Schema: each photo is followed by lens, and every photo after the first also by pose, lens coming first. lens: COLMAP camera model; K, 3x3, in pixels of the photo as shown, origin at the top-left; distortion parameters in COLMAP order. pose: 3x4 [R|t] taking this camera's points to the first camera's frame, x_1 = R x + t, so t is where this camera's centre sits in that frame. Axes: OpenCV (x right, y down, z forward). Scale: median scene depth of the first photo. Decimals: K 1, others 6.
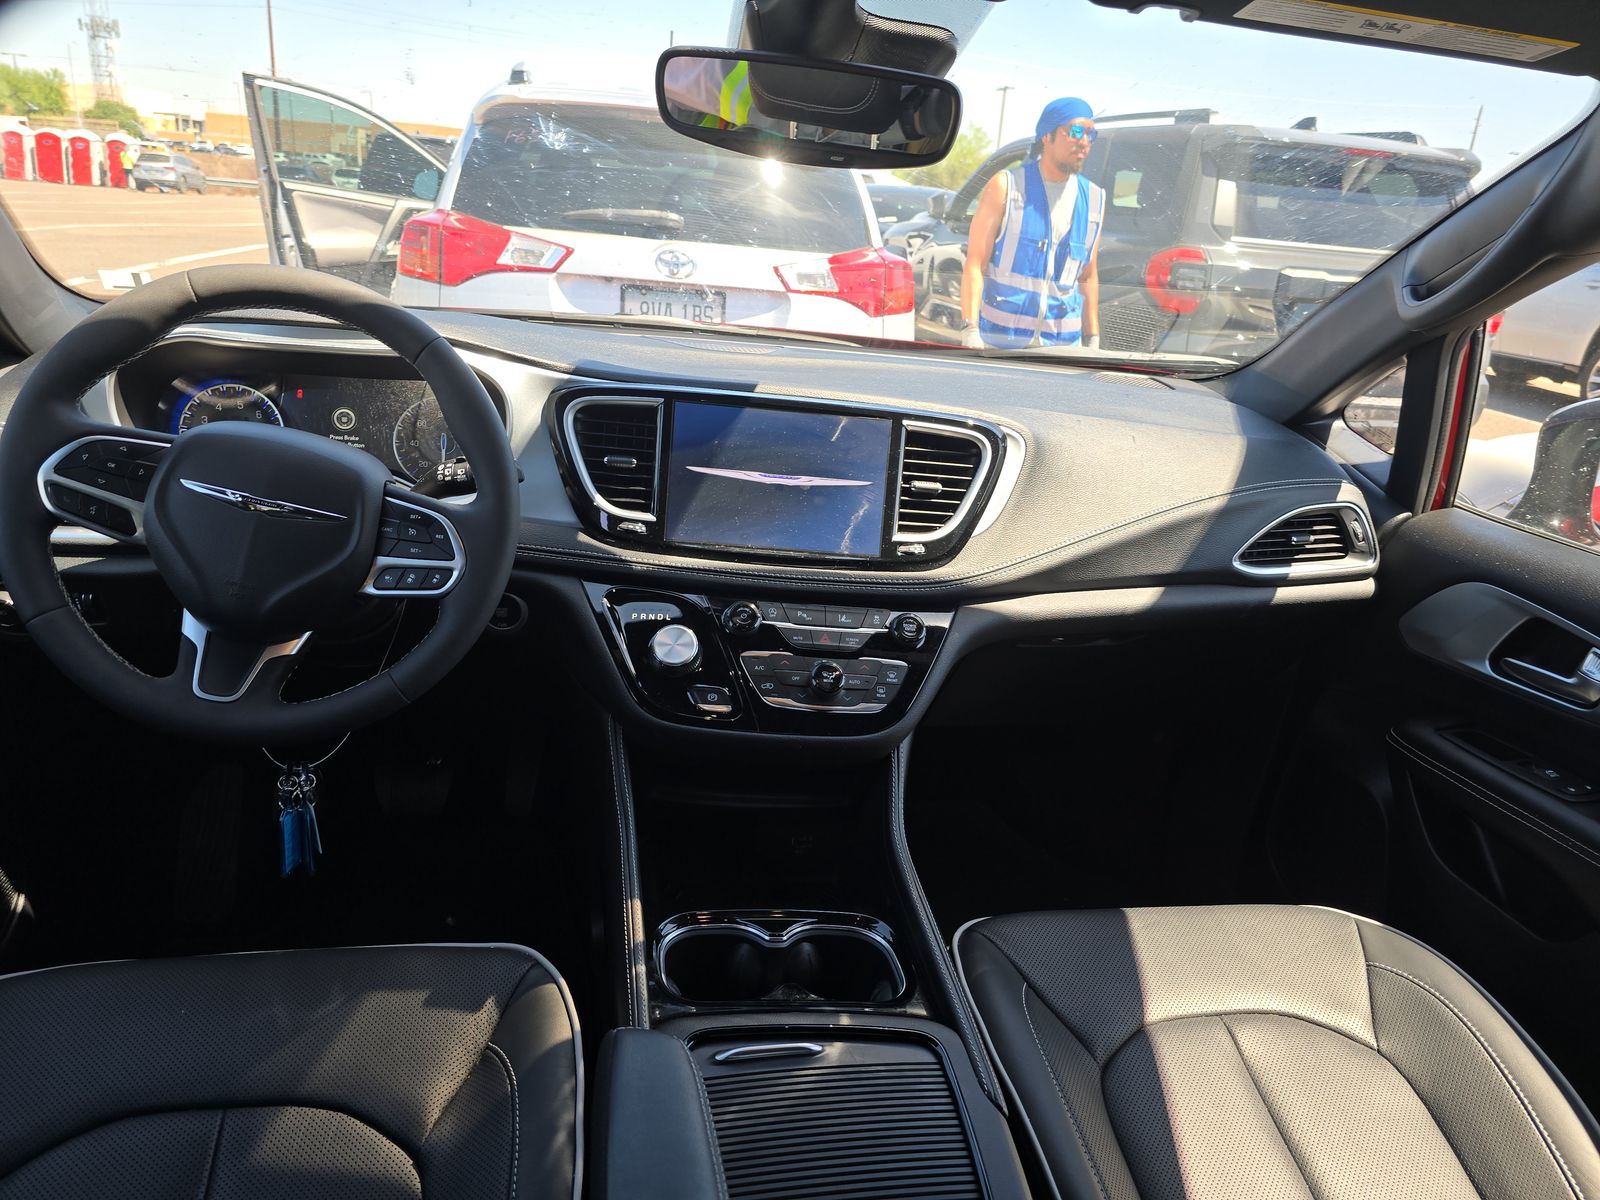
lens RADIAL K [[1082.7, 0, 800.0], [0, 1082.7, 600.0], [0, 0, 1]] dist [0.102459, -0.108224]
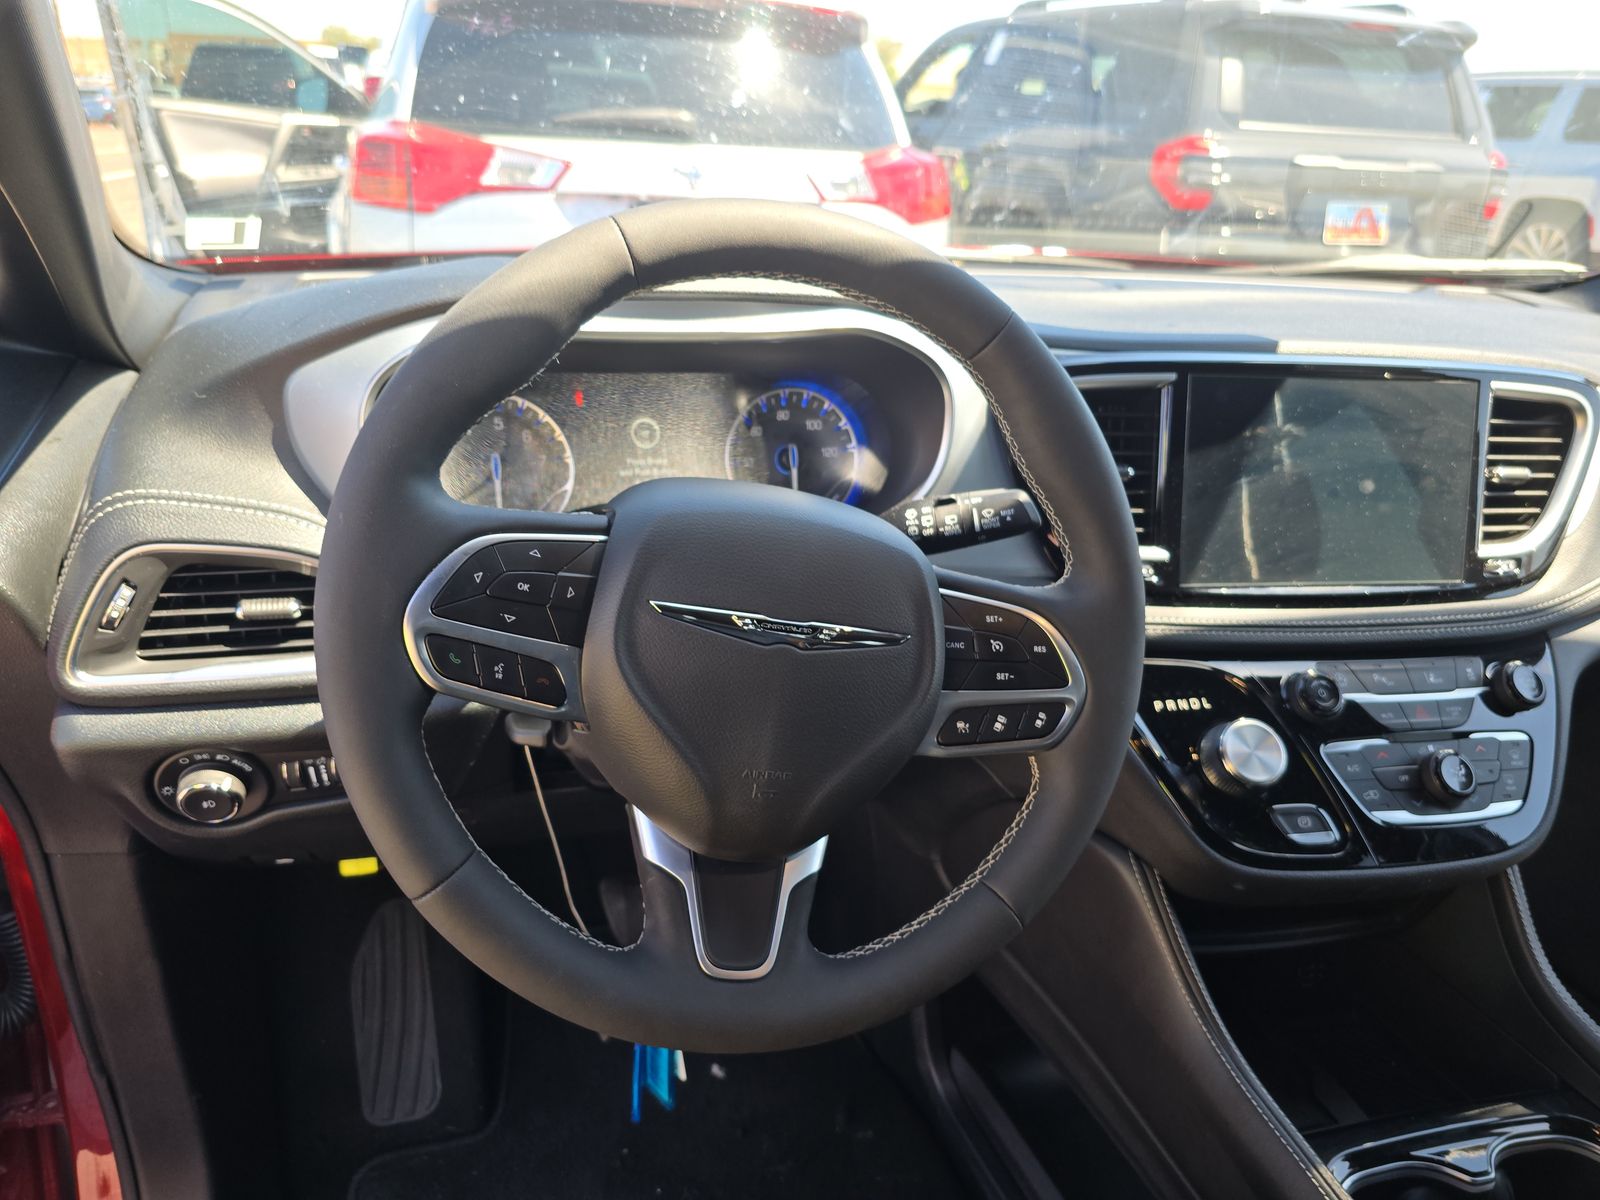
lens RADIAL K [[1121.5, 0, 800.0], [0, 1121.5, 600.0], [0, 0, 1]] dist [0.001370, -0.002062]
pose [[0.990618, -0.083762, 0.107980, -0.418056], [0.076061, 0.994385, 0.073576, -0.111503], [-0.113536, -0.064673, 0.991427, 0.331942]]
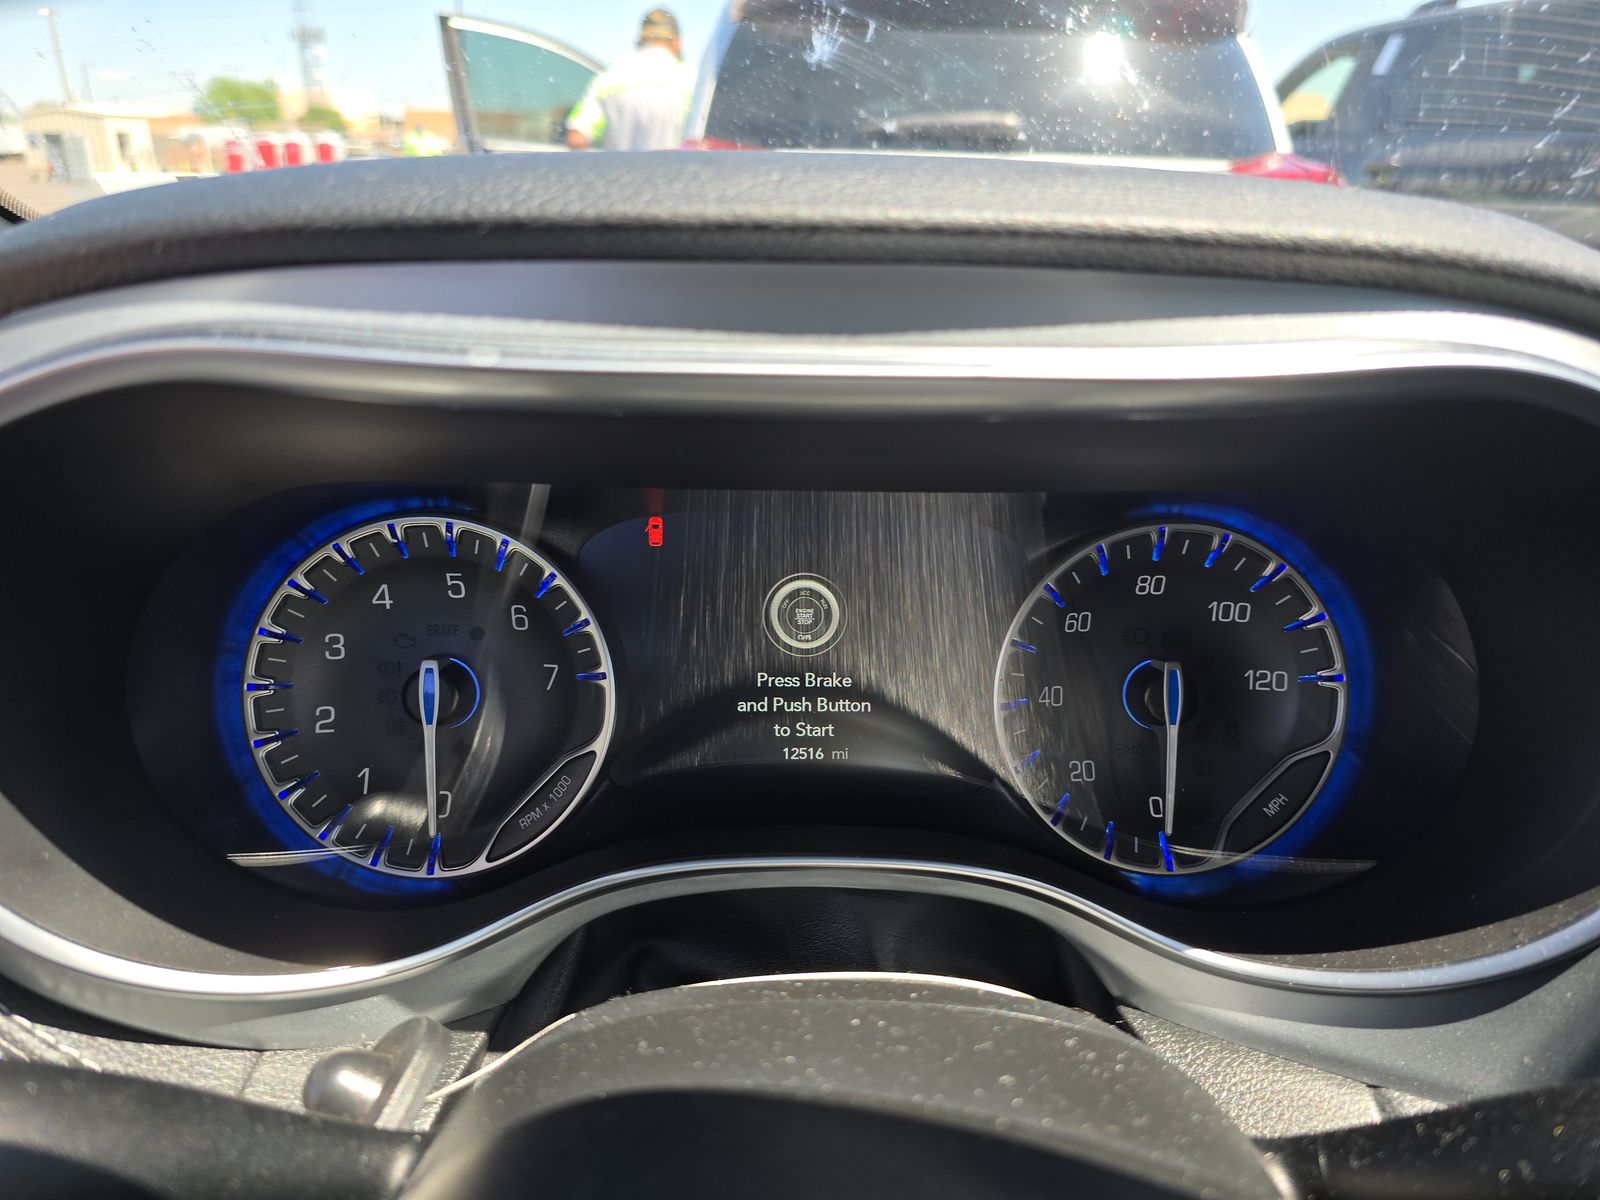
lens RADIAL K [[1082.7, 0, 800.0], [0, 1082.7, 600.0], [0, 0, 1]] dist [0.102459, -0.108224]
pose [[0.987610, -0.006555, -0.156789, -0.386540], [0.011199, 0.999524, 0.028754, -0.182339], [0.156526, -0.030154, 0.987213, 0.759460]]
